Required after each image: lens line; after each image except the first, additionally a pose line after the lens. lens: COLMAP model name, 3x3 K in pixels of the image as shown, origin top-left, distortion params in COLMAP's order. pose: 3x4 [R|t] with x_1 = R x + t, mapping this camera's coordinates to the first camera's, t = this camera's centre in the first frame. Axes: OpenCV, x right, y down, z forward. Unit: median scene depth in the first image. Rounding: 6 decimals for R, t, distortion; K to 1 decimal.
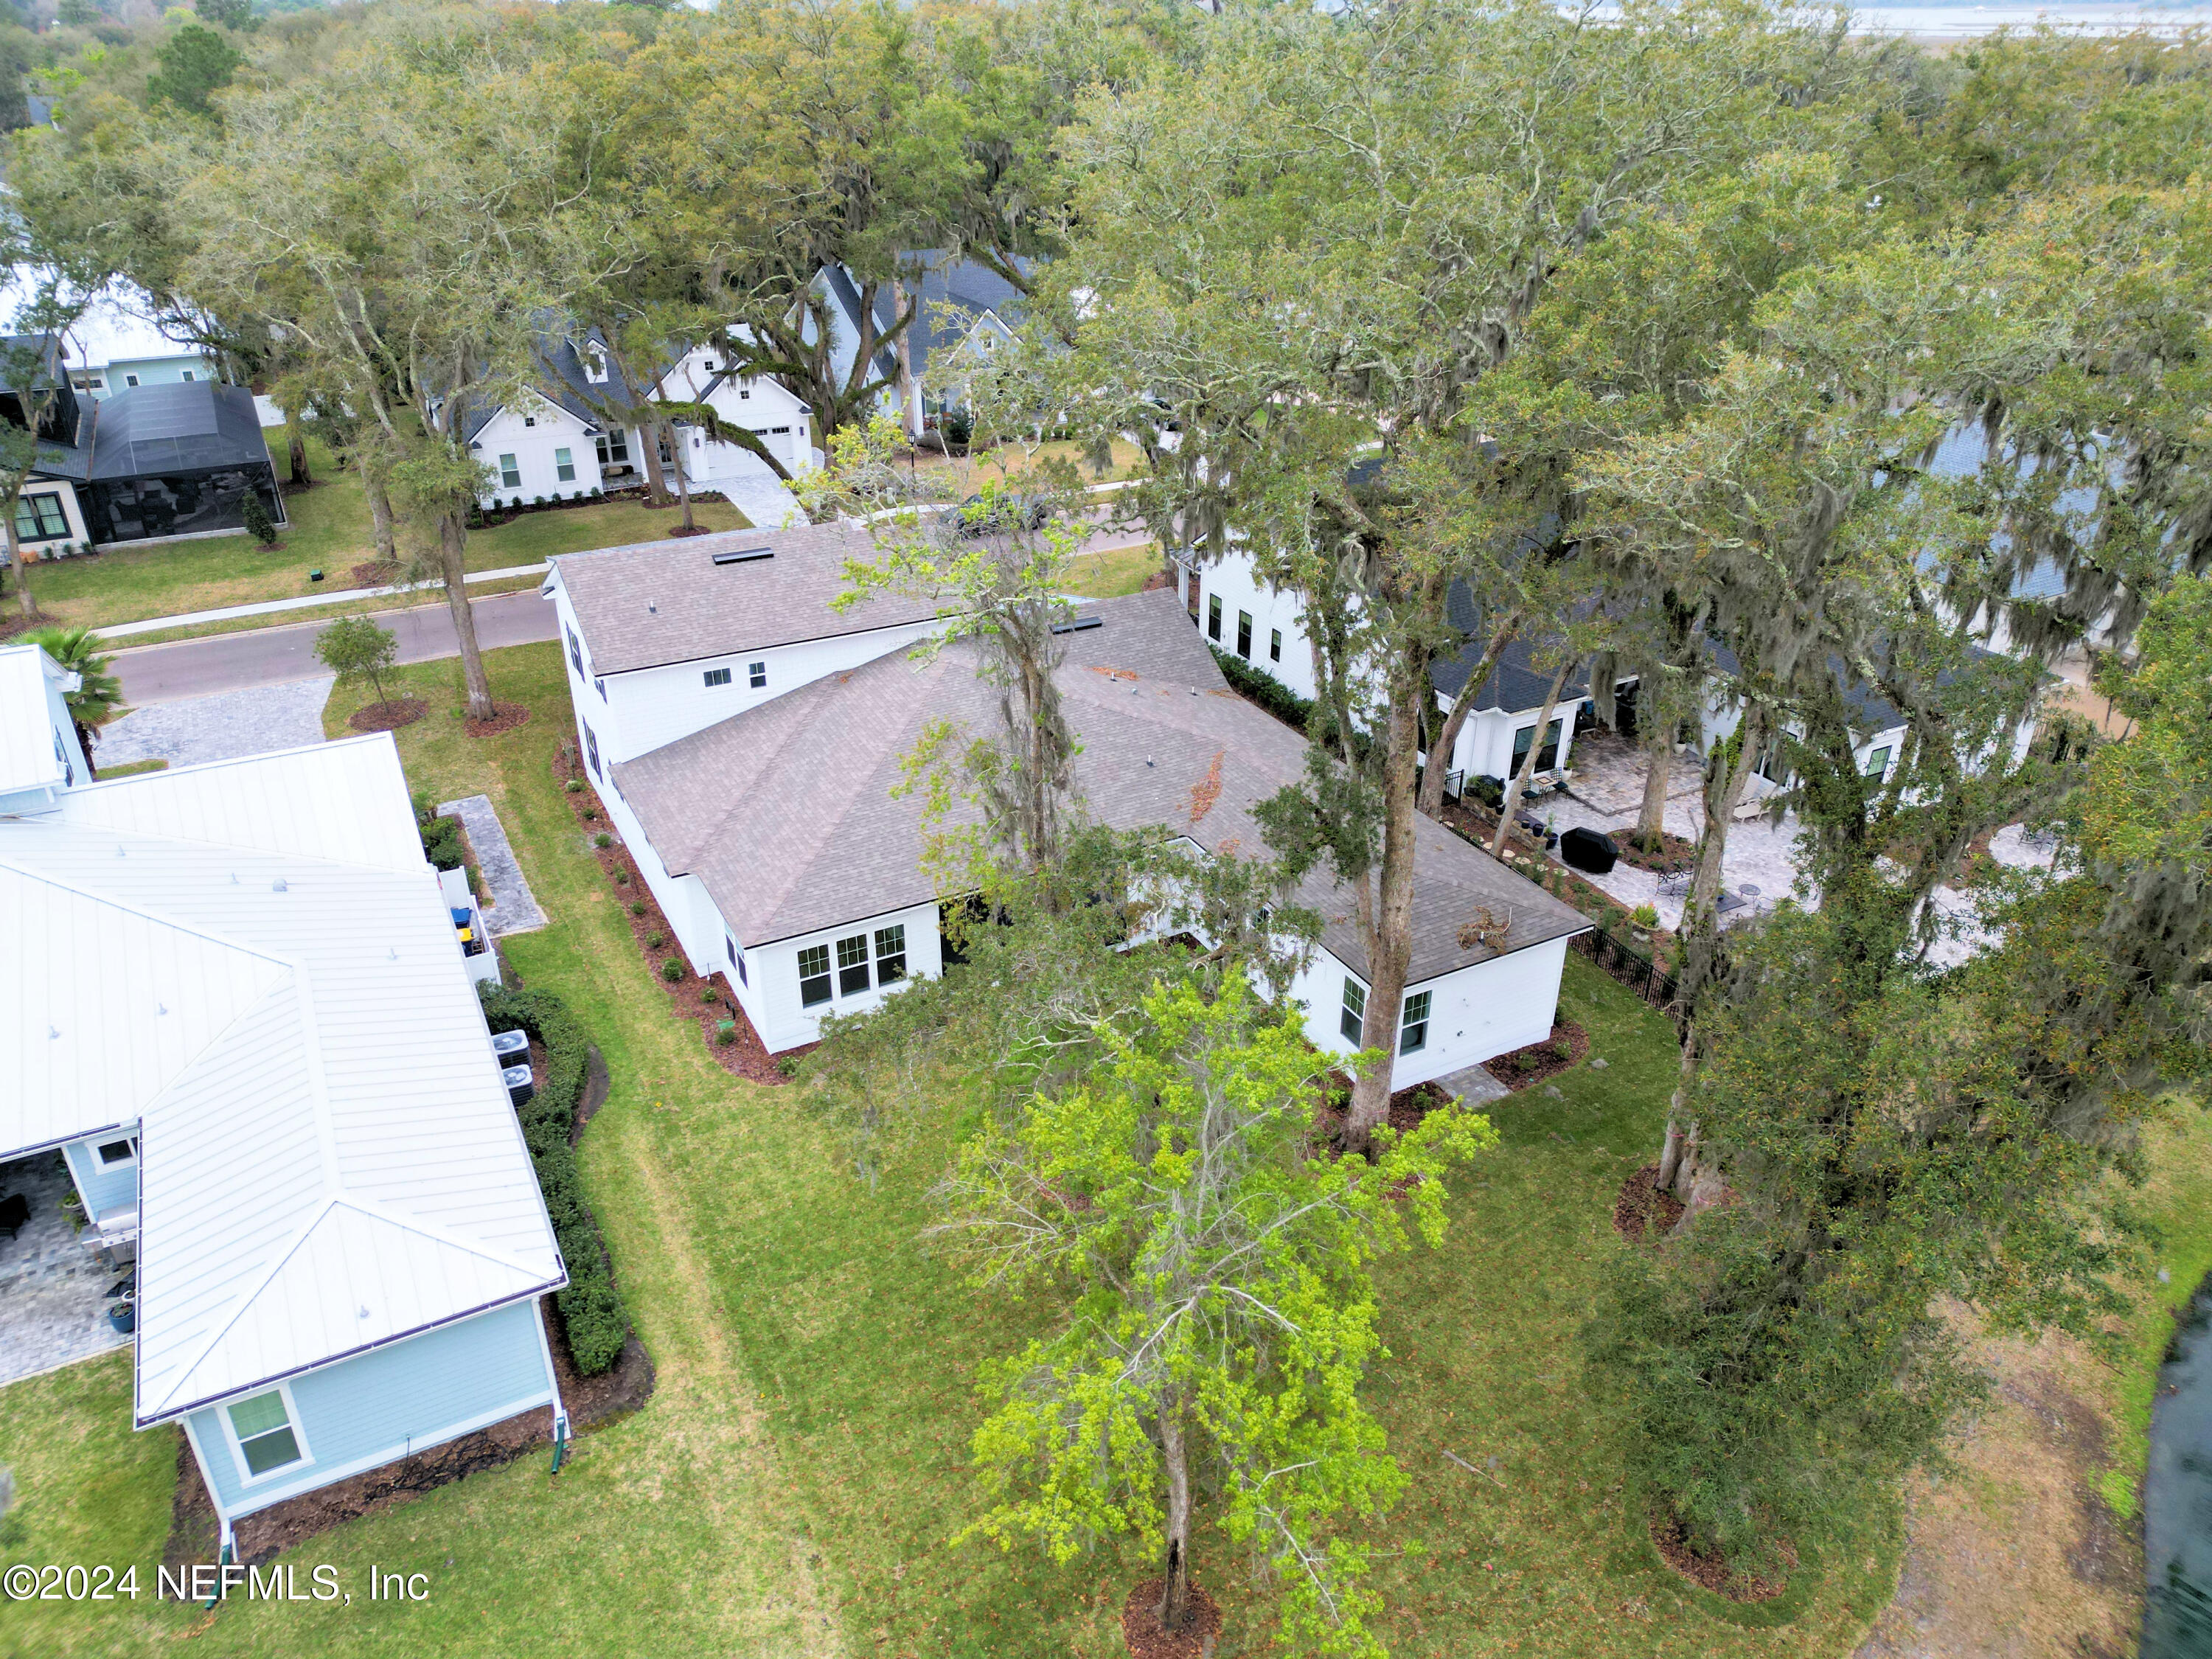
lens RADIAL K [[1516.7, 0, 1106.0], [0, 1516.7, 829.5], [0, 0, 1]] dist [0.069630, -0.075882]
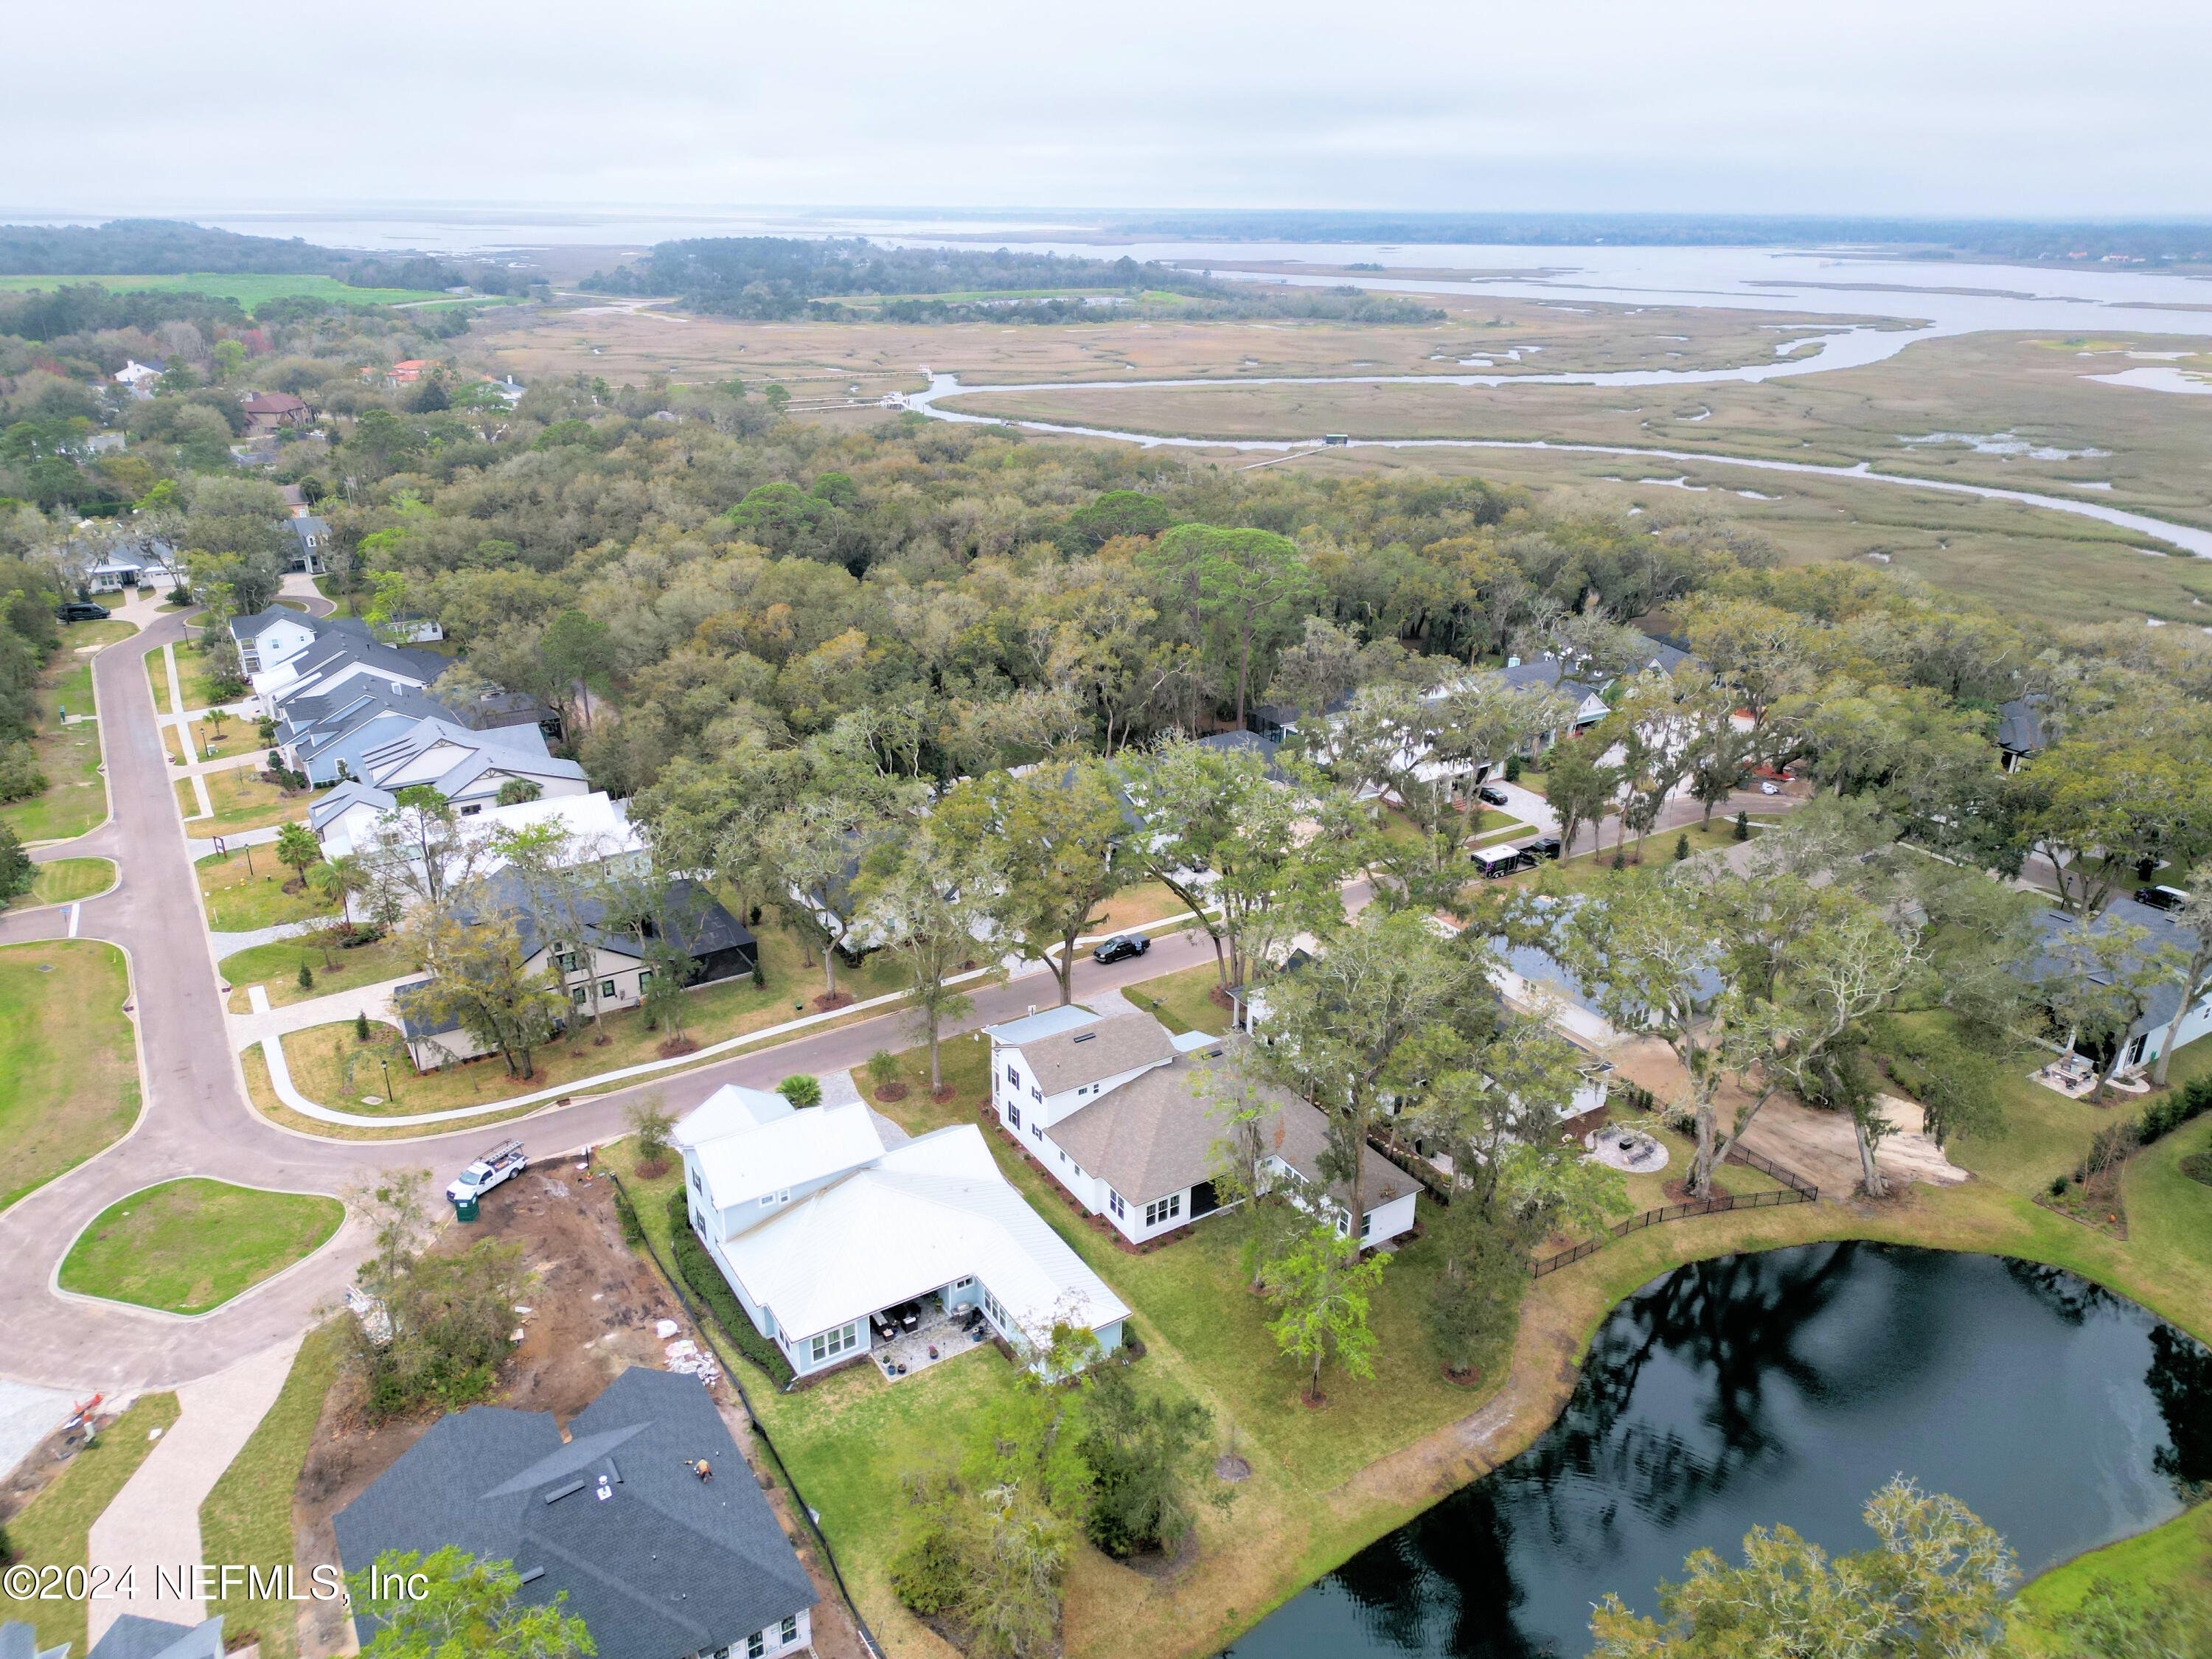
lens RADIAL K [[1618.5, 0, 1106.0], [0, 1618.5, 829.5], [0, 0, 1]] dist [0.058938, -0.069707]
pose [[0.996504, -0.018160, 0.081550, -0.470350], [0.025612, 0.995496, -0.091282, -0.314611], [-0.079525, 0.093051, 0.992480, -1.871399]]
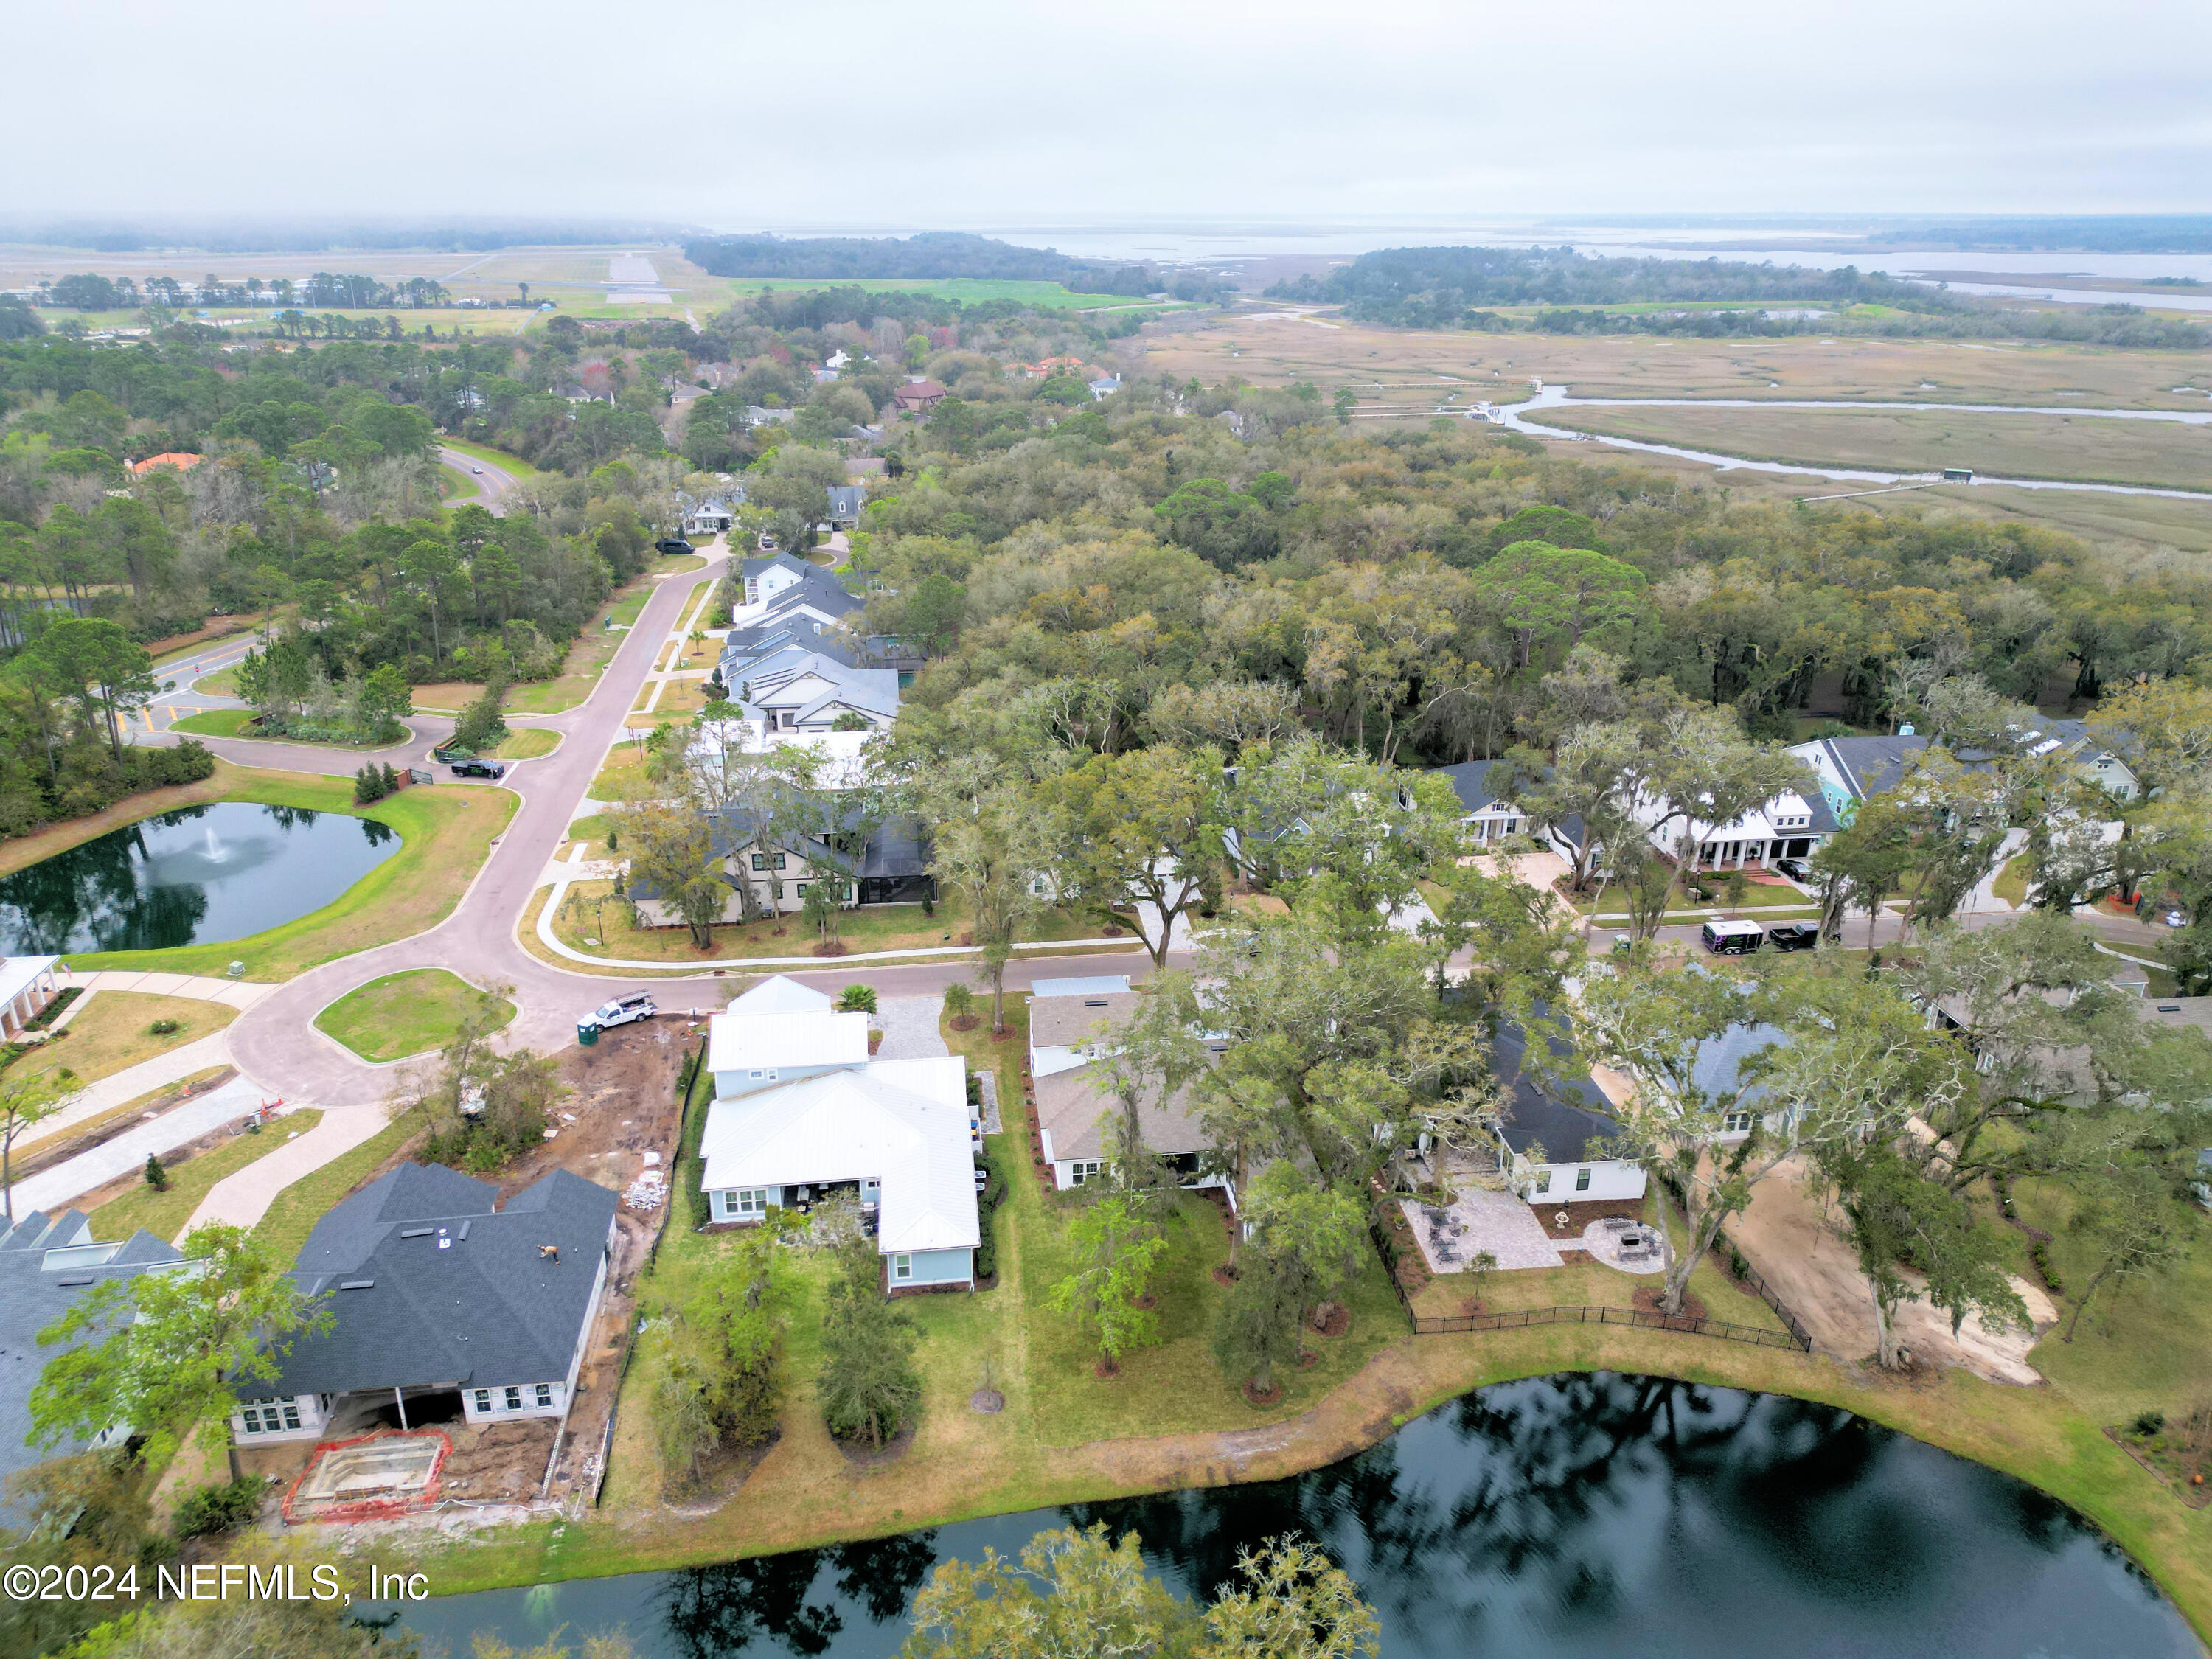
lens RADIAL K [[1618.5, 0, 1106.0], [0, 1618.5, 829.5], [0, 0, 1]] dist [0.058938, -0.069707]
pose [[0.930096, 0.138345, -0.340268, 0.772717], [-0.170029, 0.983295, -0.064977, -0.337161], [0.325595, 0.118290, 0.938081, -1.850859]]
